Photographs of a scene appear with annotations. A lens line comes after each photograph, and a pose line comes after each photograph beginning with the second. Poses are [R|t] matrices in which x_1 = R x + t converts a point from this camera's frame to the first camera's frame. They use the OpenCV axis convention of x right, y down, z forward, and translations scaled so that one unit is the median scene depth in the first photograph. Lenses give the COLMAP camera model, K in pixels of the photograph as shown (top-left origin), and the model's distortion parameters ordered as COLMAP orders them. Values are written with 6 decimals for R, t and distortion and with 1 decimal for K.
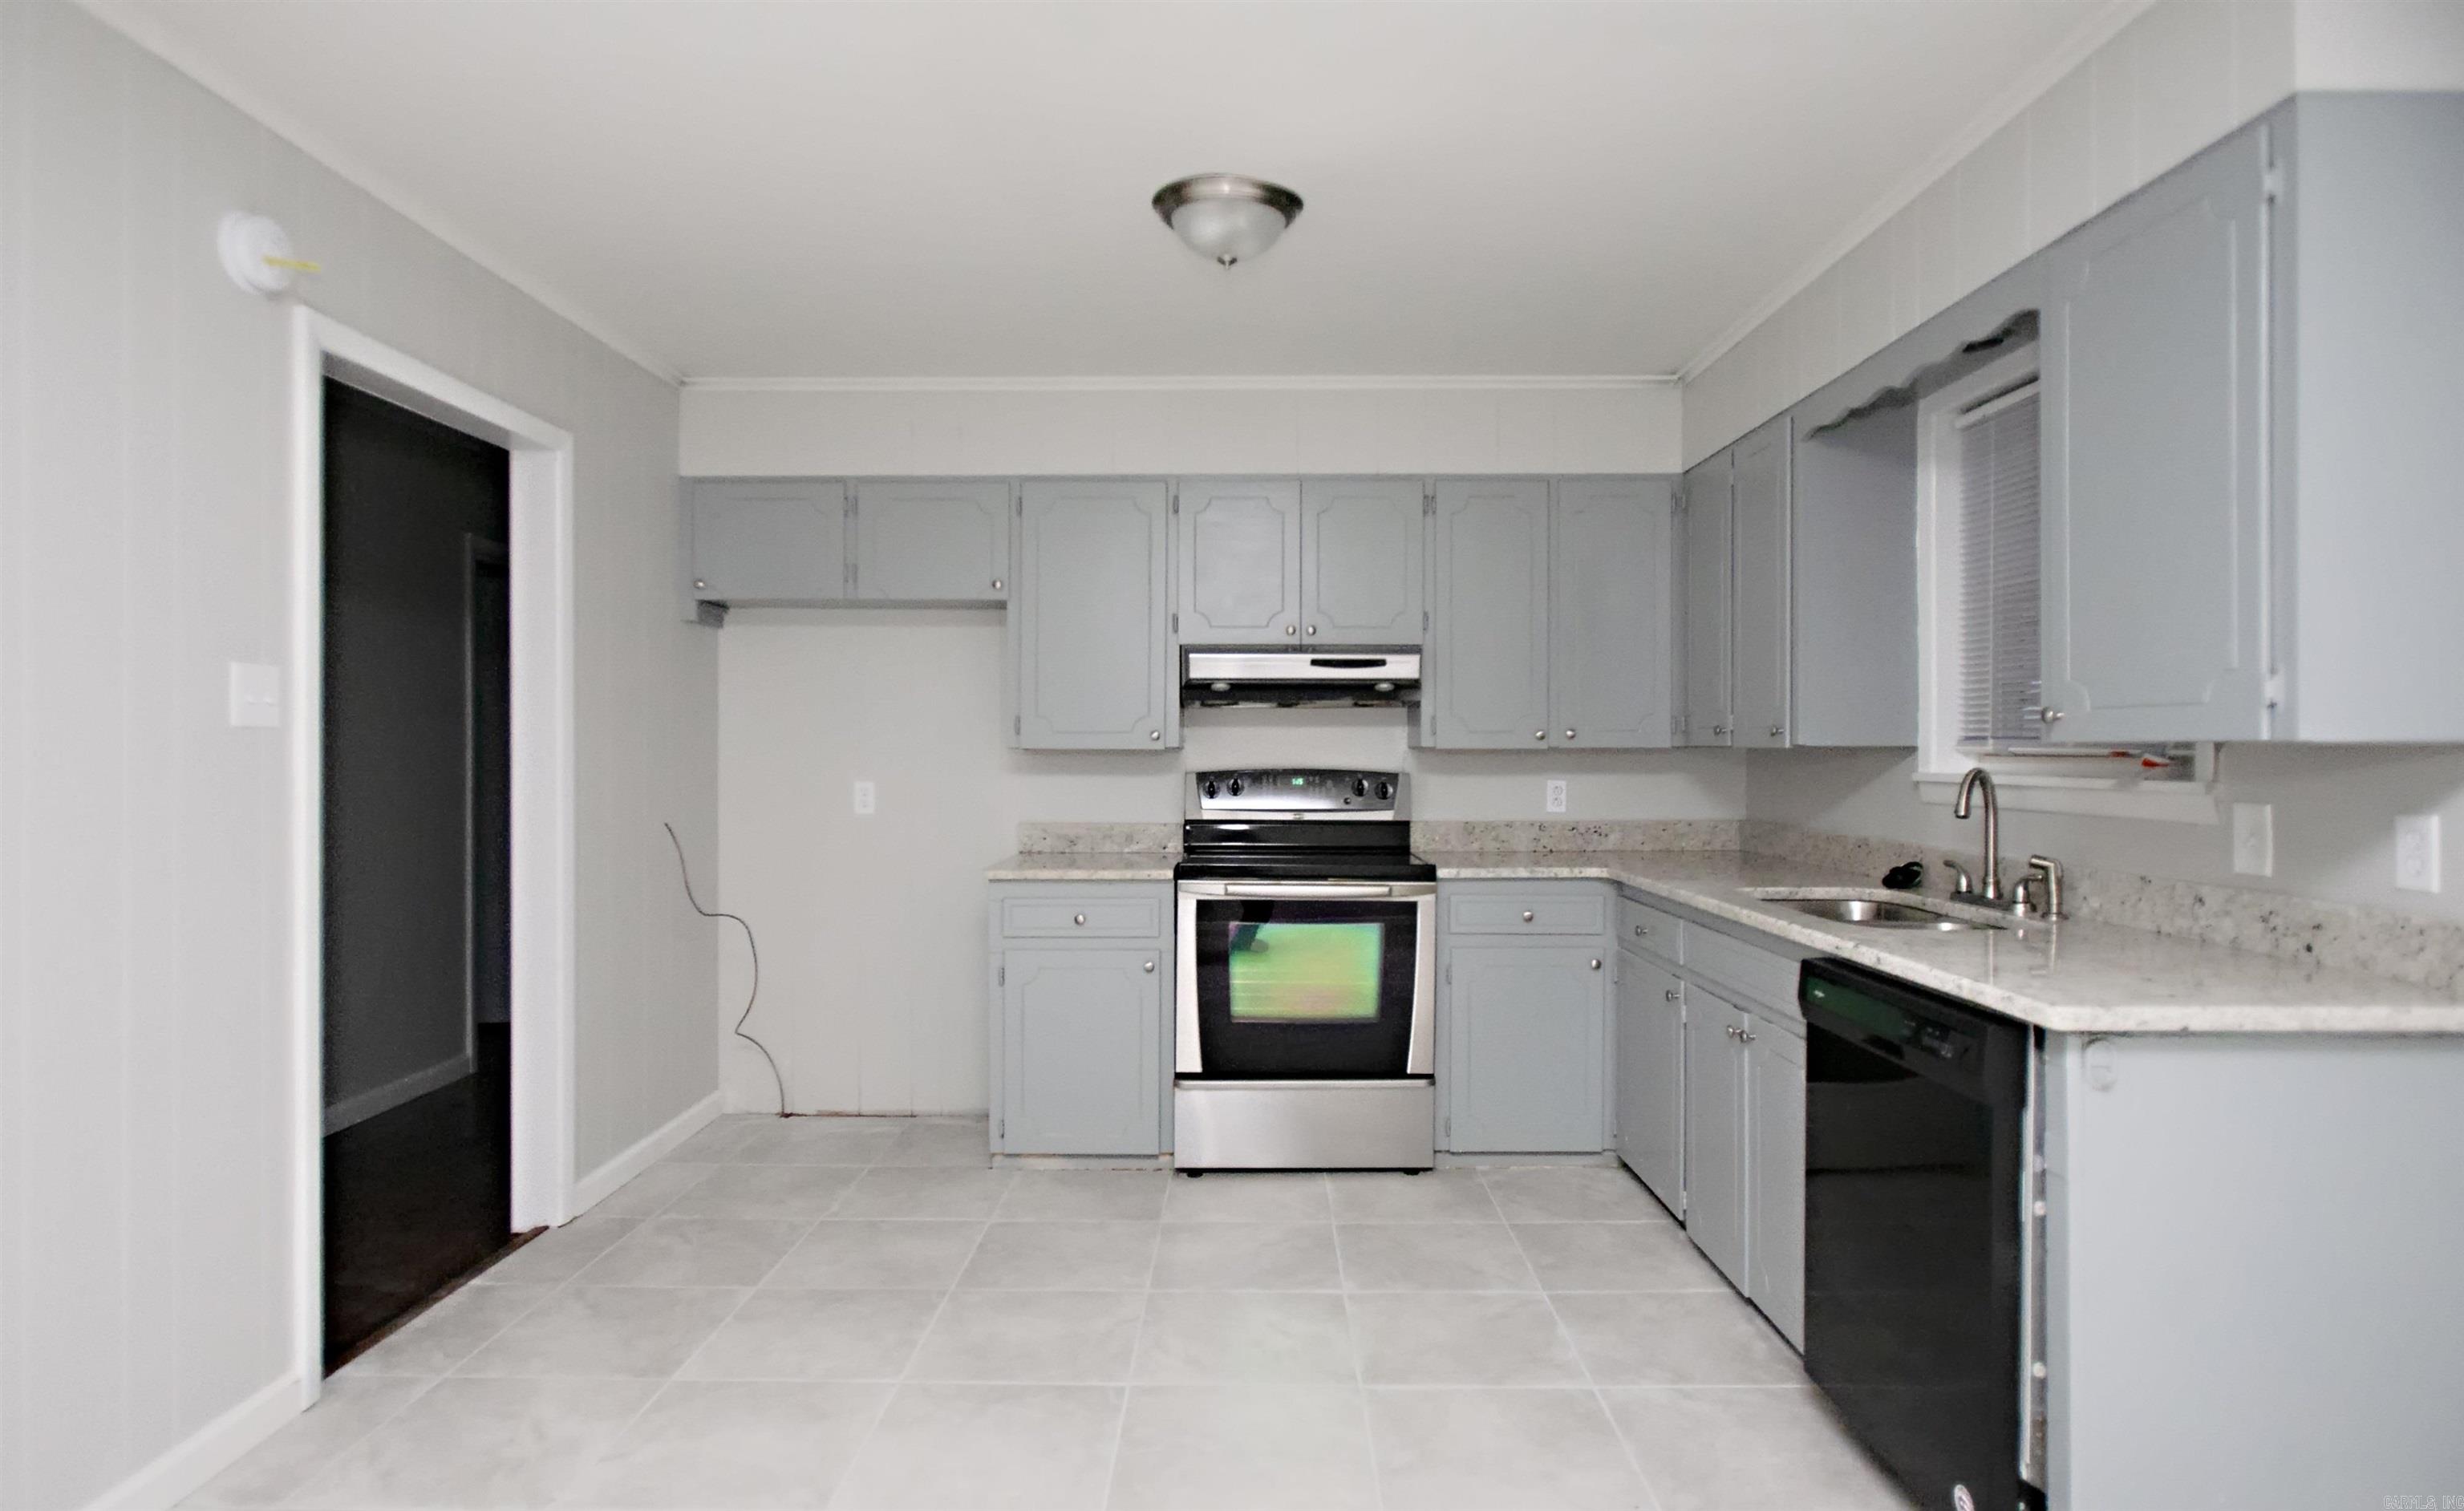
lens RADIAL K [[1260.8, 0, 1220.4], [0, 1260.8, 751.4], [0, 0, 1]] dist [-0.049390, 0.017242]
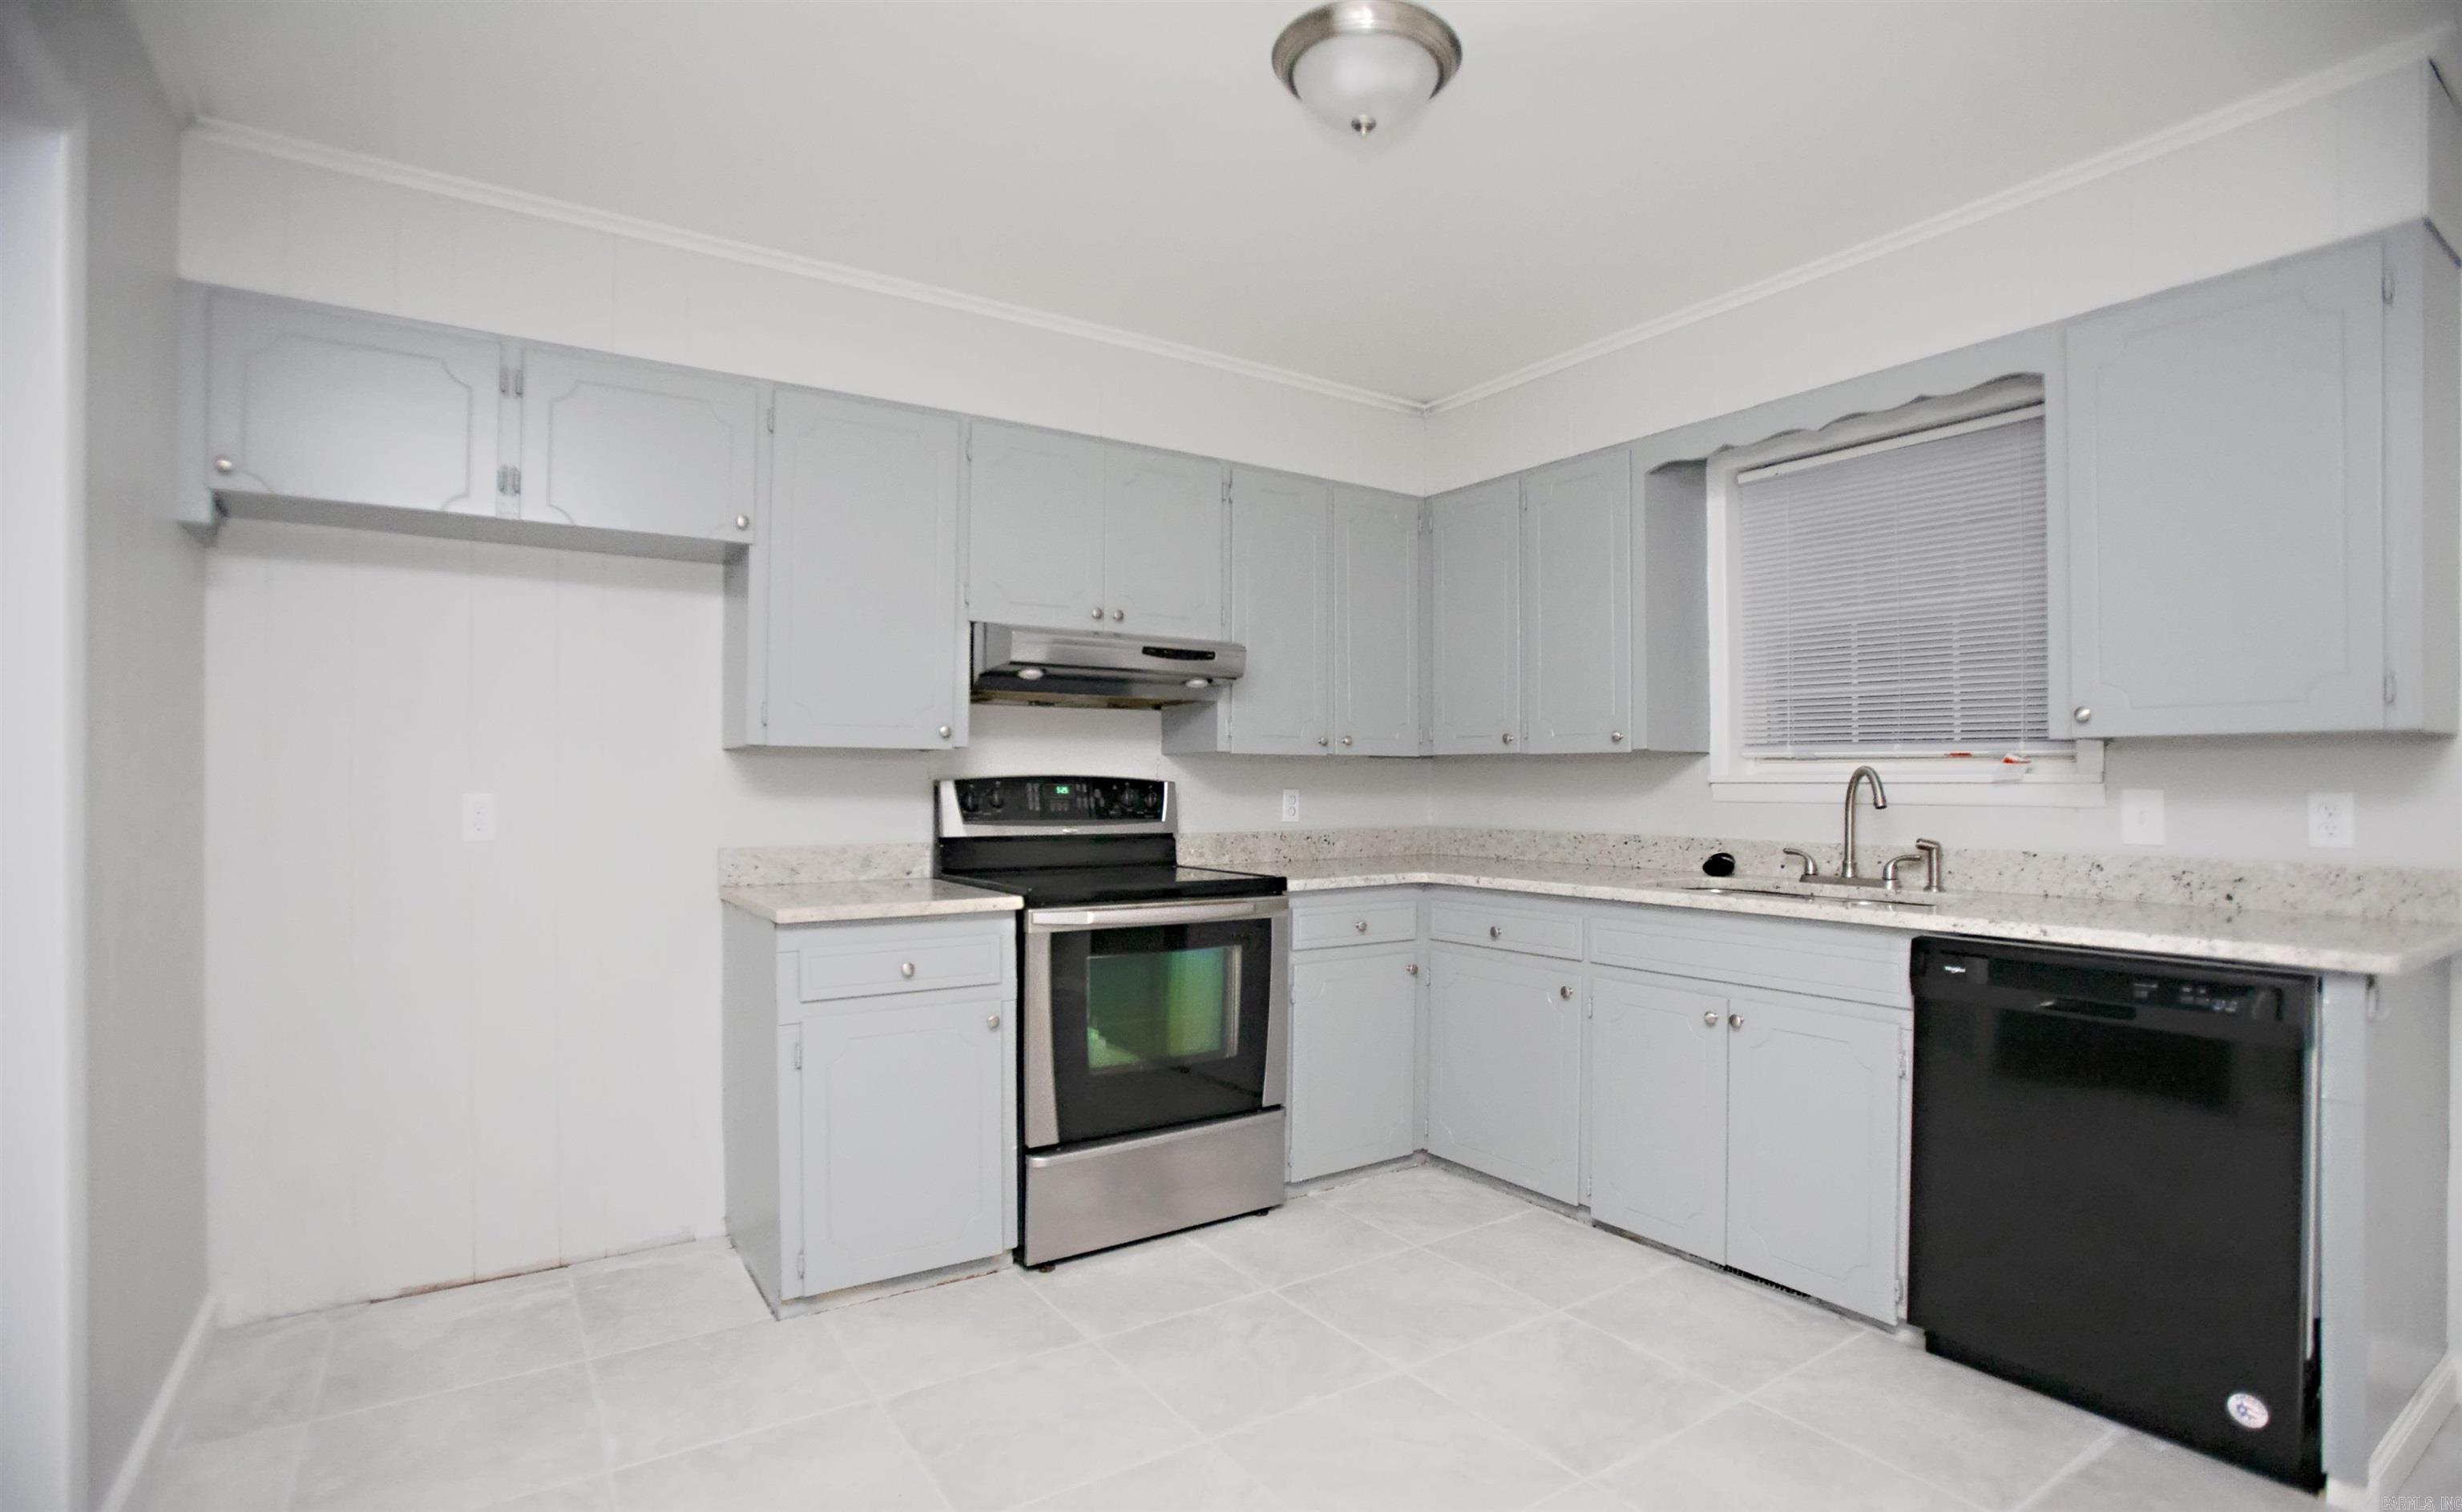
lens RADIAL K [[1150.6, 0, 1212.6], [0, 1150.6, 781.3], [0, 0, 1]] dist [-0.029590, 0.010734]
pose [[0.842061, 0.001353, 0.539380, -0.335528], [0.000966, 0.999991, -0.004017, 0.023524], [-0.539381, 0.003904, 0.842053, 0.310843]]
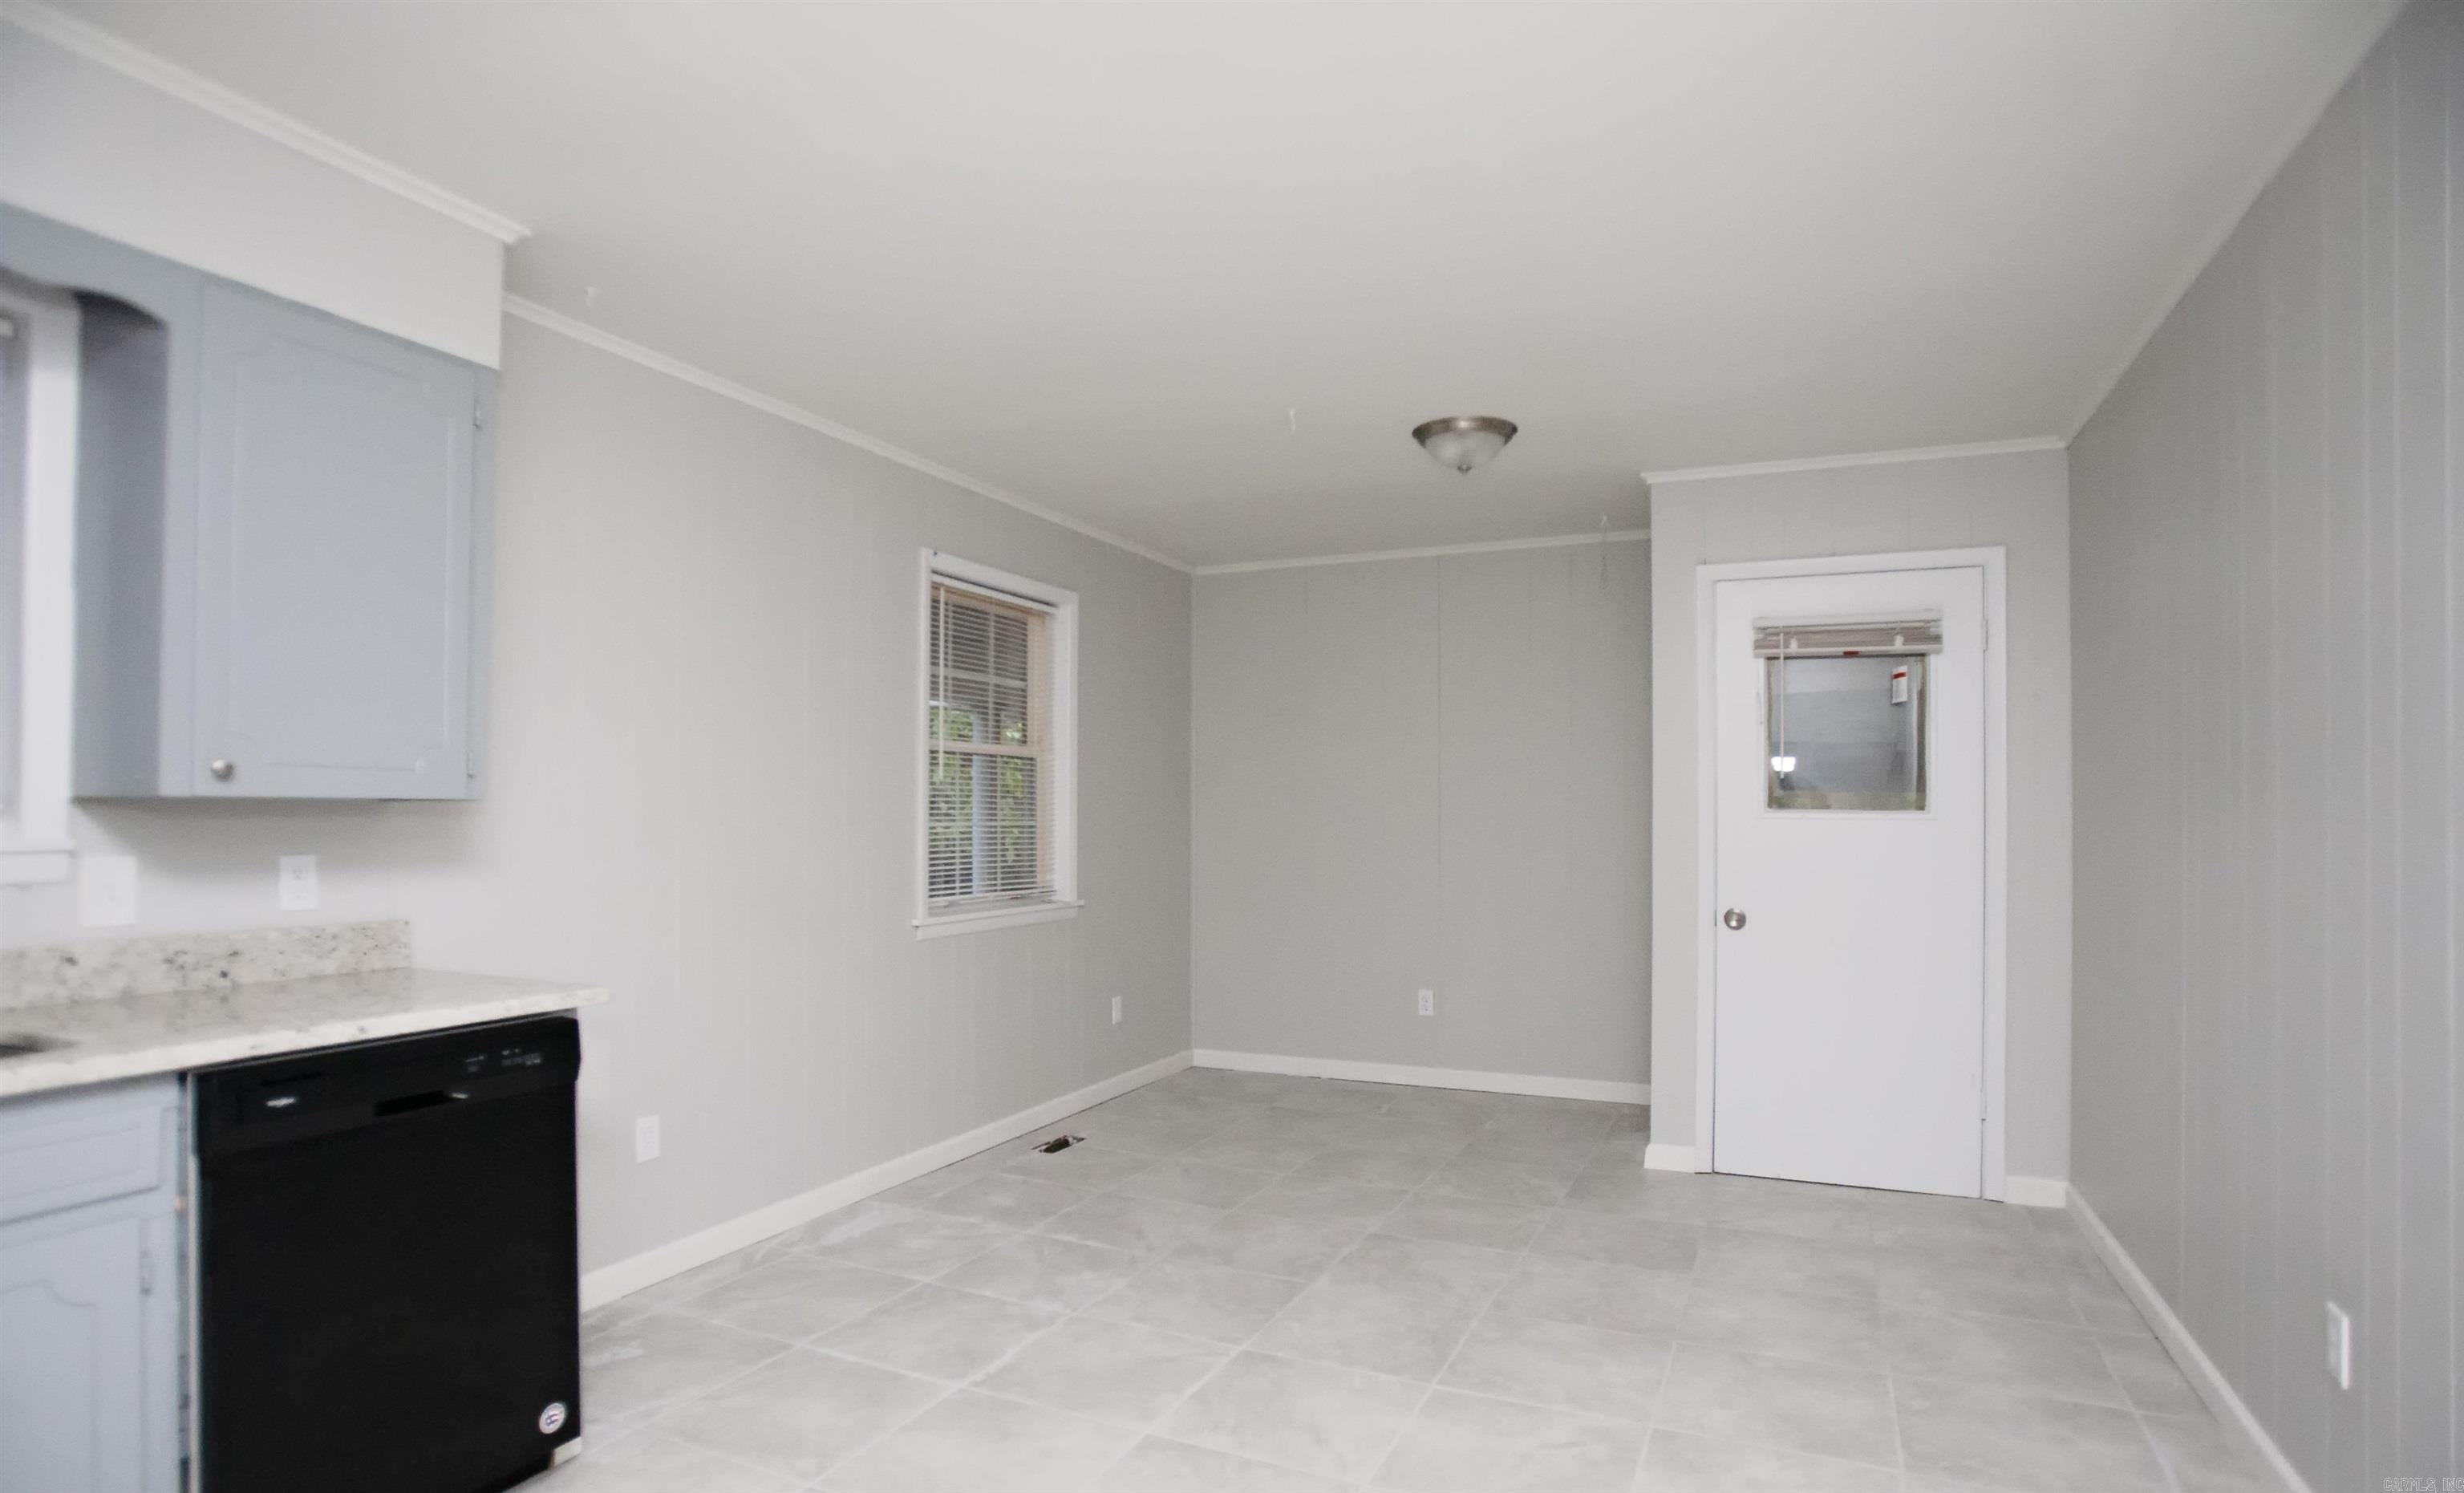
lens RADIAL K [[1267.8, 0, 1241.9], [0, 1267.8, 809.1], [0, 0, 1]] dist [-0.036076, 0.007685]
pose [[-0.904514, -0.001910, 0.426439, -0.247755], [-0.003029, 0.999994, -0.001947, 0.002930], [-0.426432, -0.003053, -0.904514, 0.877816]]
